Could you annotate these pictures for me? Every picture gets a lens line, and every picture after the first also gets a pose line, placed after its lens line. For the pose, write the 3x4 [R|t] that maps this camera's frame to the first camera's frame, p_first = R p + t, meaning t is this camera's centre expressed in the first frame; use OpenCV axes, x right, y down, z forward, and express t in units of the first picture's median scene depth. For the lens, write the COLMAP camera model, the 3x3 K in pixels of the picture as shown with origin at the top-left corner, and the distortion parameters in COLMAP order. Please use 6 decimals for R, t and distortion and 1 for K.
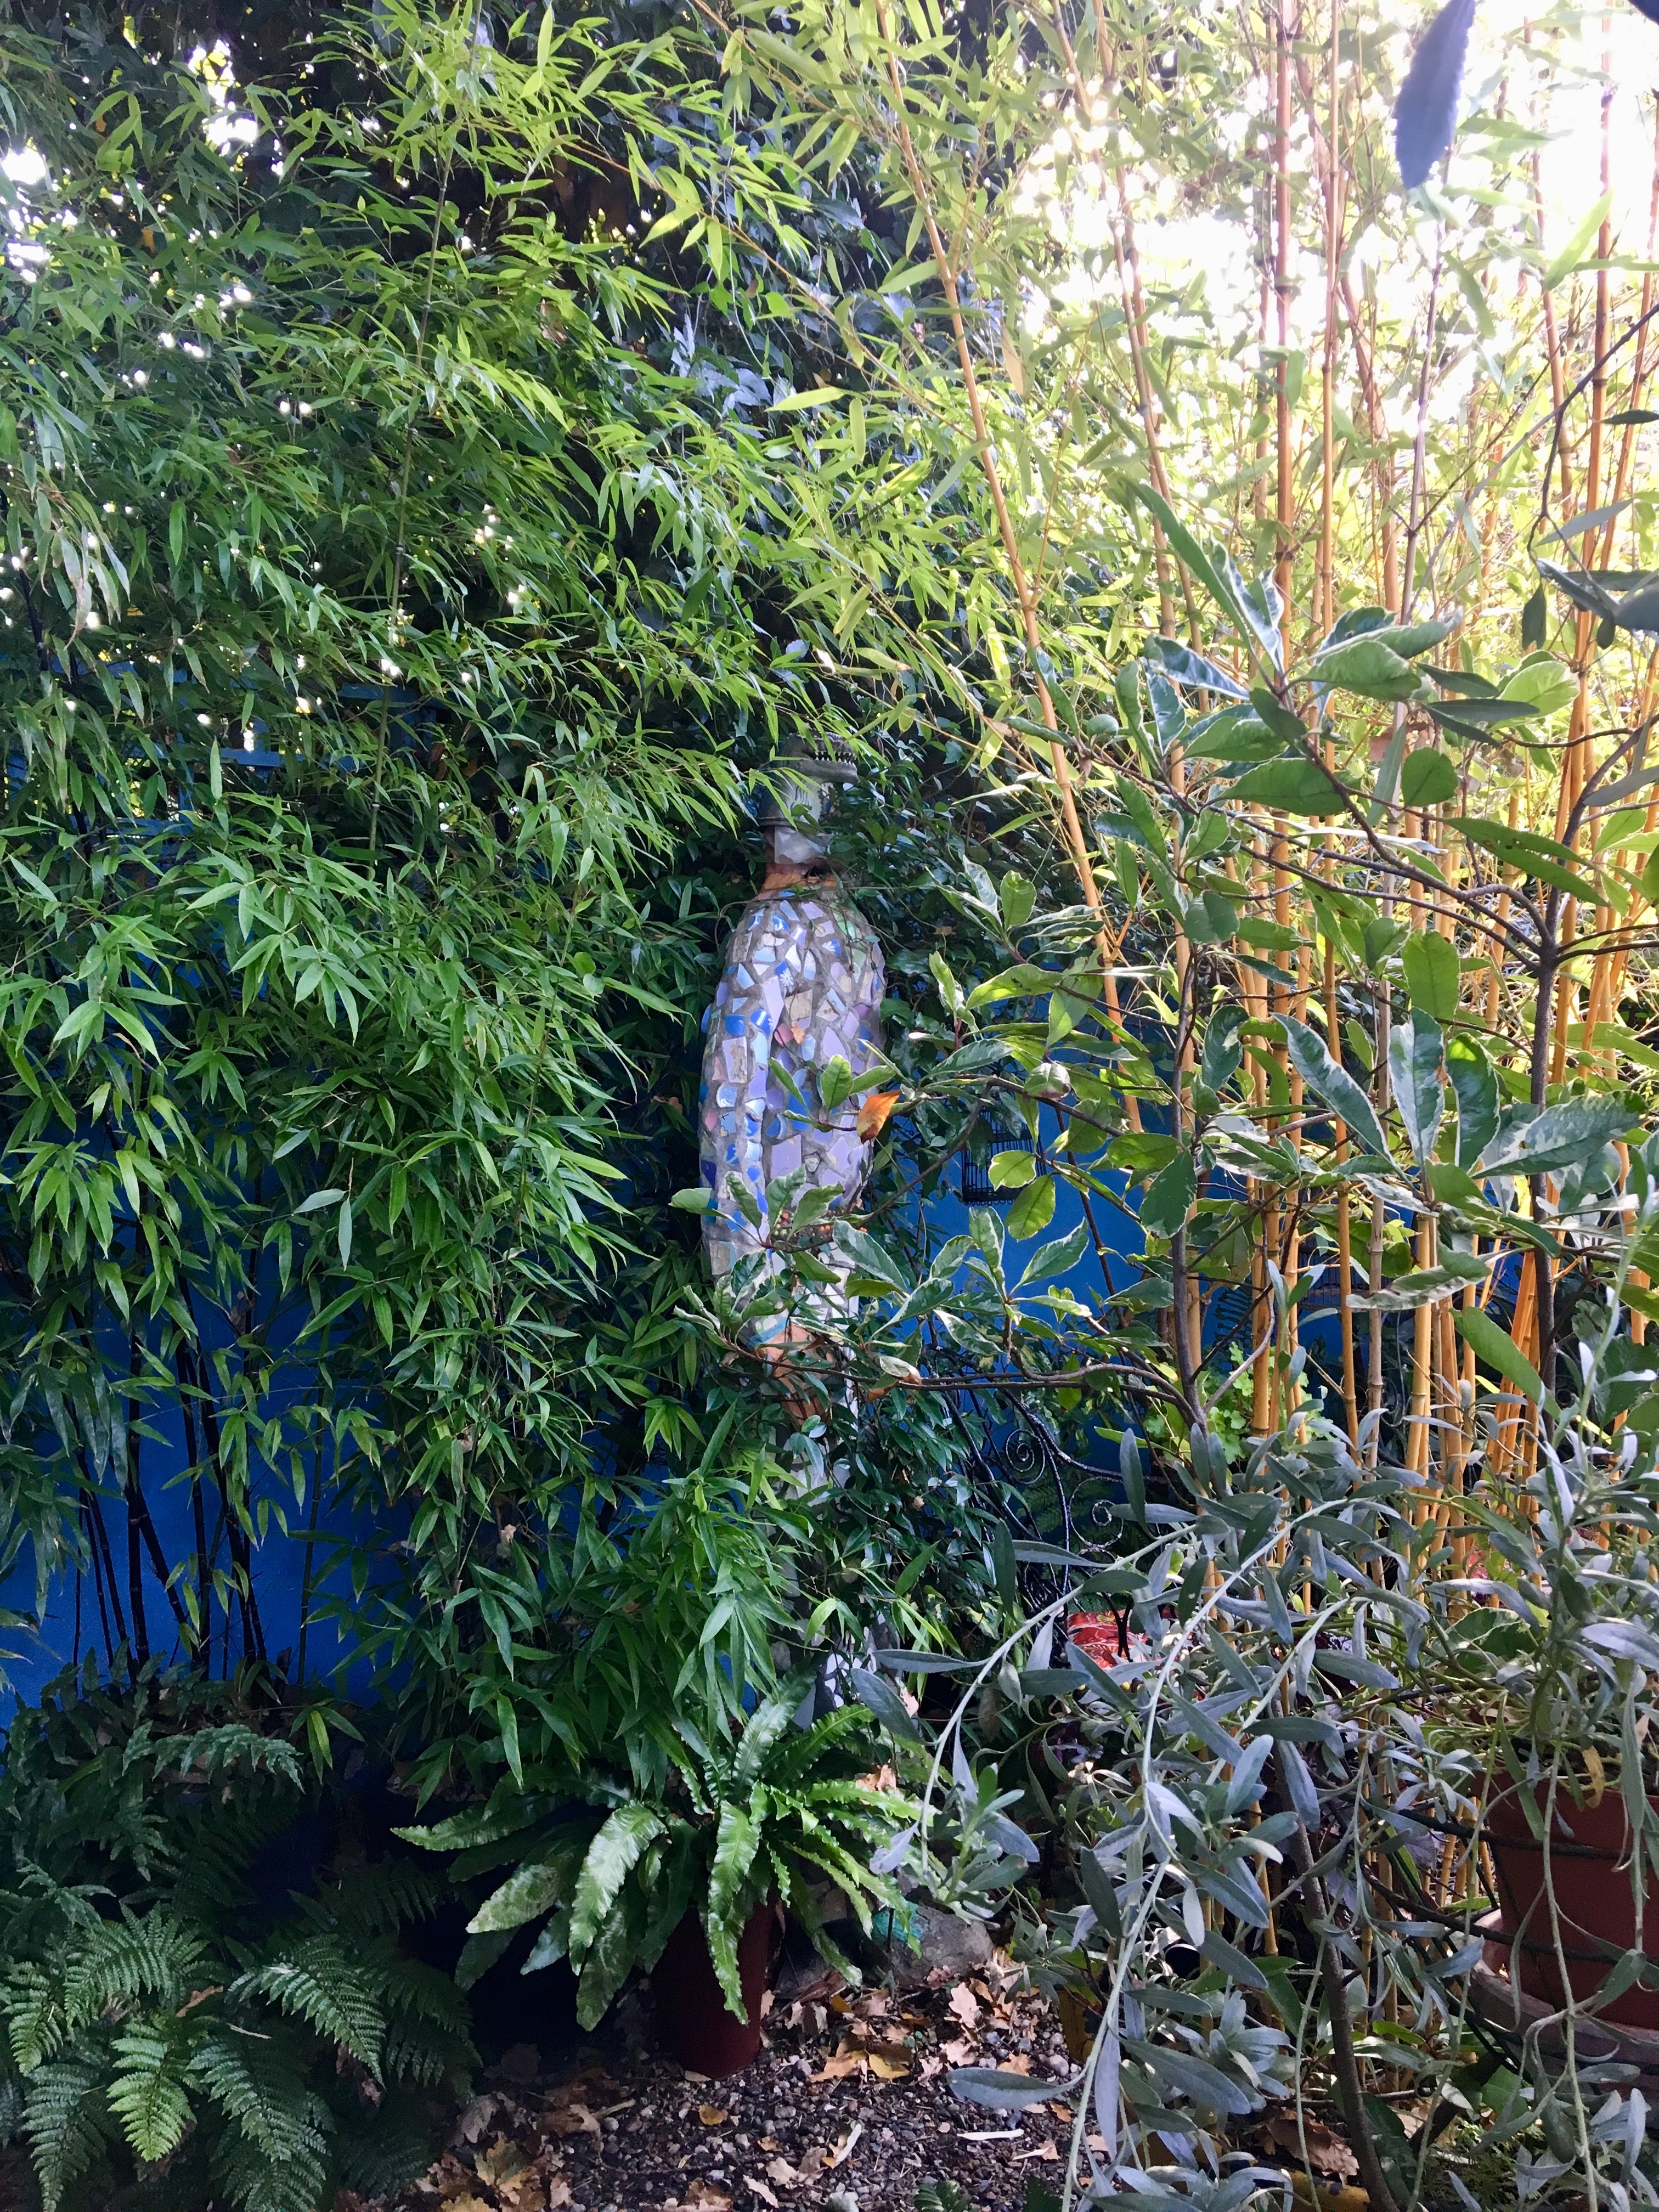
lens RADIAL K [[1865.8, 0, 829.5], [0, 1865.8, 1106.0], [0, 0, 1]] dist [0.001514, 0.000218]
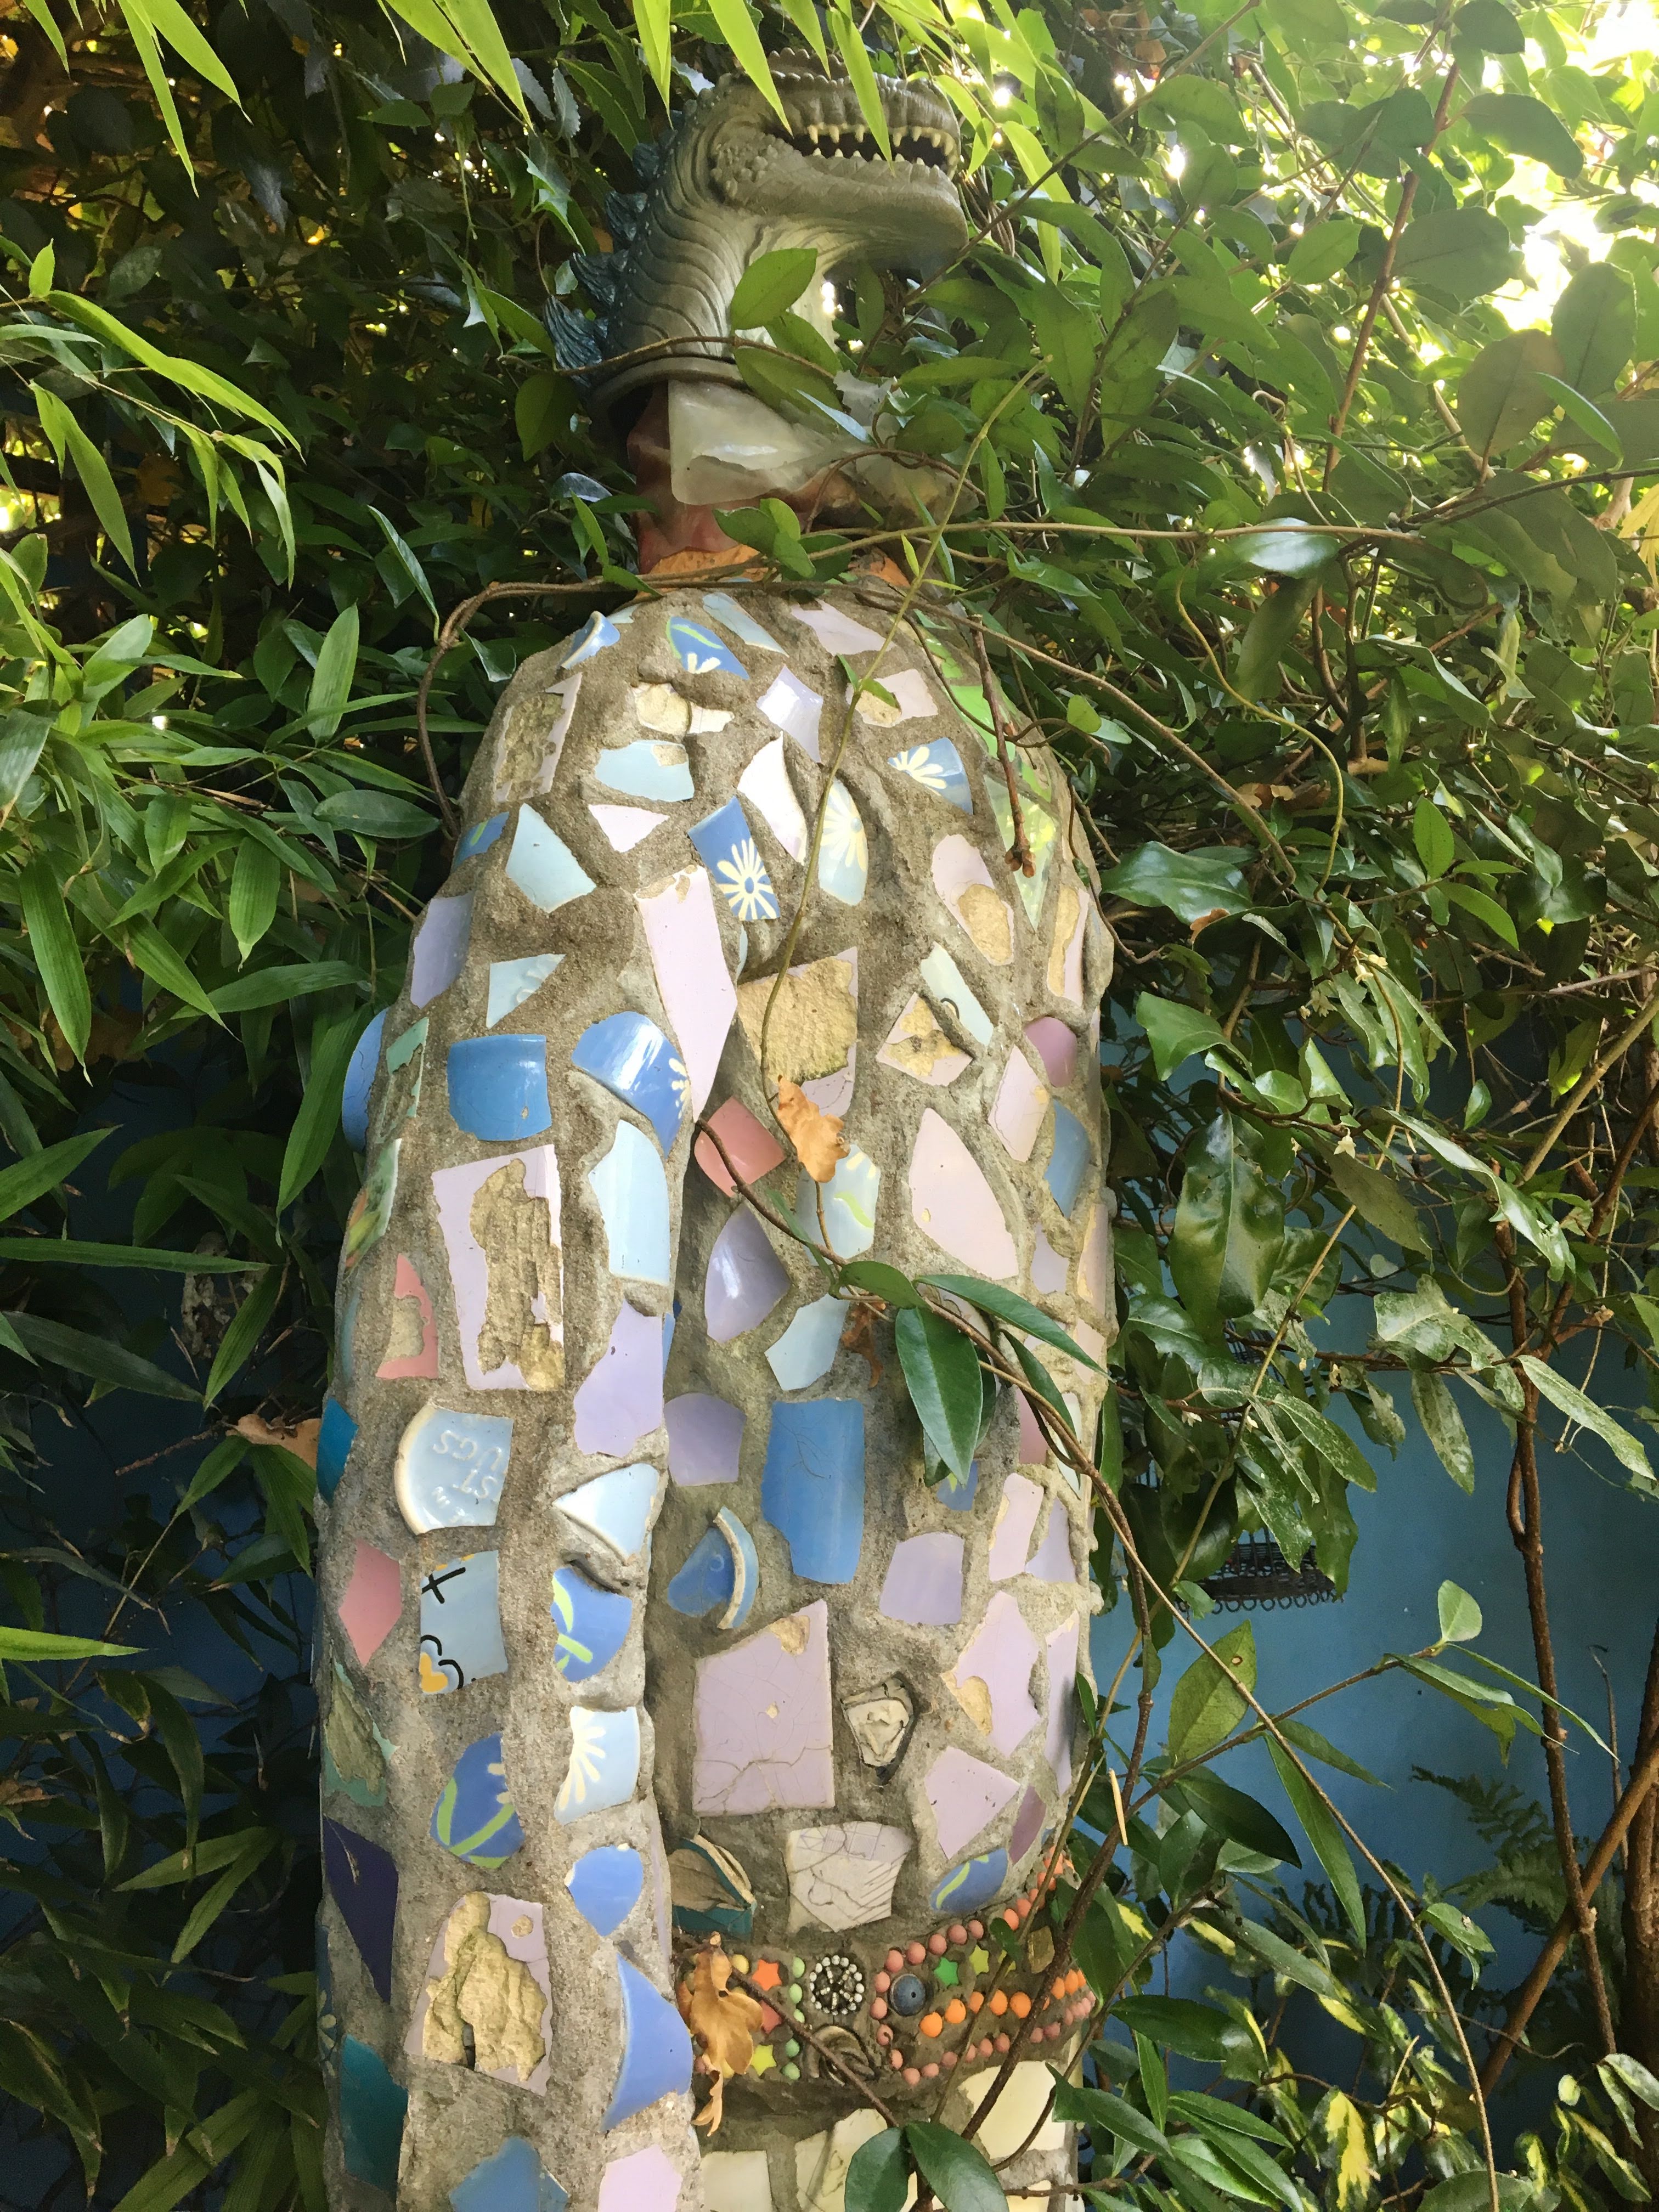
lens RADIAL K [[1865.8, 0, 829.5], [0, 1865.8, 1106.0], [0, 0, 1]] dist [0.001514, 0.000218]
pose [[0.997302, -0.028950, 0.067457, -0.028713], [0.036402, 0.993041, -0.111999, -0.018158], [-0.063745, 0.114152, 0.991416, 0.785699]]
